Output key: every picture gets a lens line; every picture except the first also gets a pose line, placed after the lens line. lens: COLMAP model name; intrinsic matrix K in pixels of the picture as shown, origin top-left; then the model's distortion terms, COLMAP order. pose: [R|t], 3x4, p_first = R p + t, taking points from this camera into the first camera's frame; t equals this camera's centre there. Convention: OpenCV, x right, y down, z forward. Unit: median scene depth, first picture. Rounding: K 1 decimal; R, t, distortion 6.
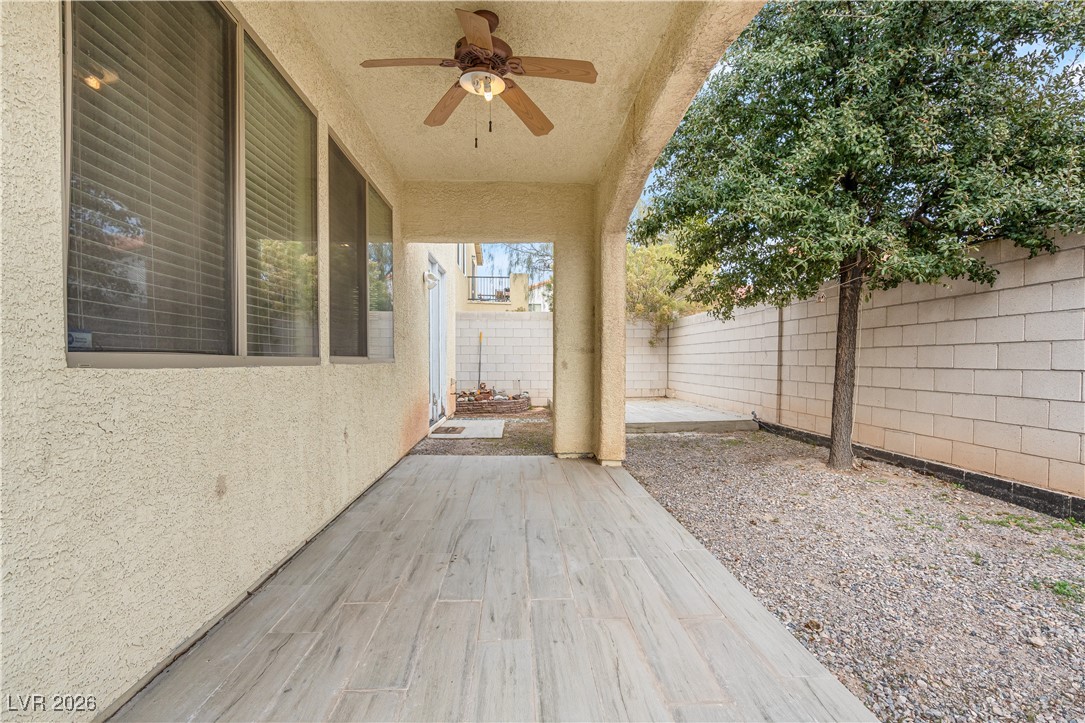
lens RADIAL K [[543.3, 0, 542.5], [0, 543.3, 361.5], [0, 0, 1]] dist [0.000264, 0.000003]
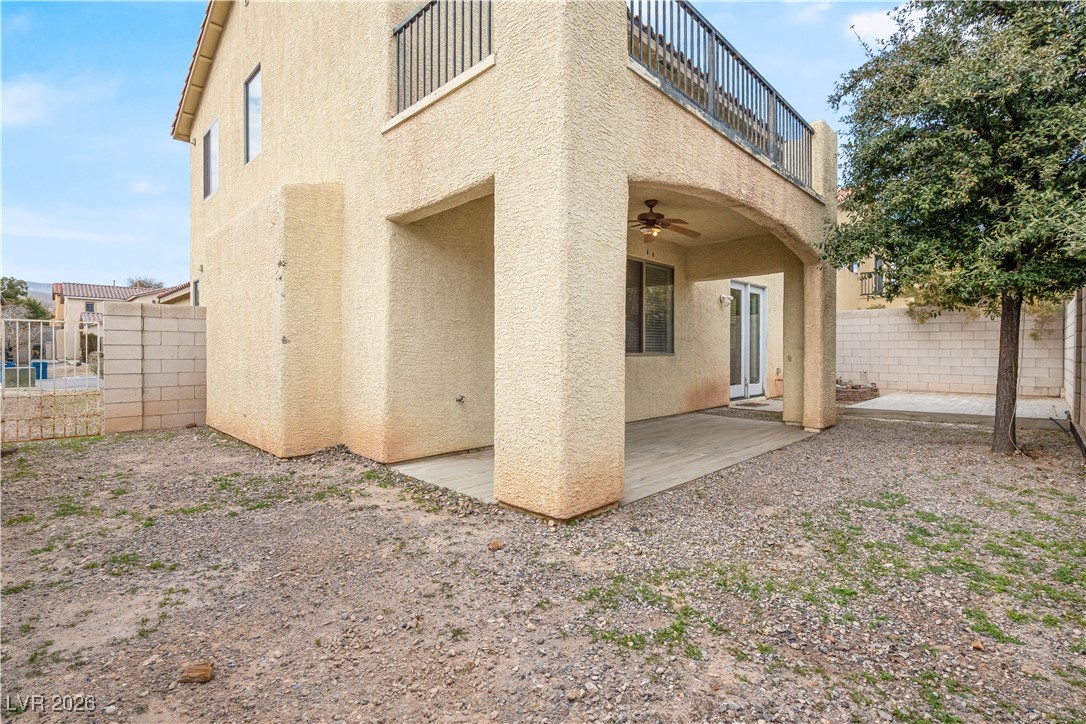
lens RADIAL K [[501.1, 0, 543.9], [0, 501.1, 347.9], [0, 0, 1]] dist [-0.000155, 0.000237]
pose [[0.680444, -0.001648, -0.732799, 0.527118], [-0.004675, 0.999967, -0.006589, -0.010037], [0.732786, 0.007909, 0.680414, -0.335928]]
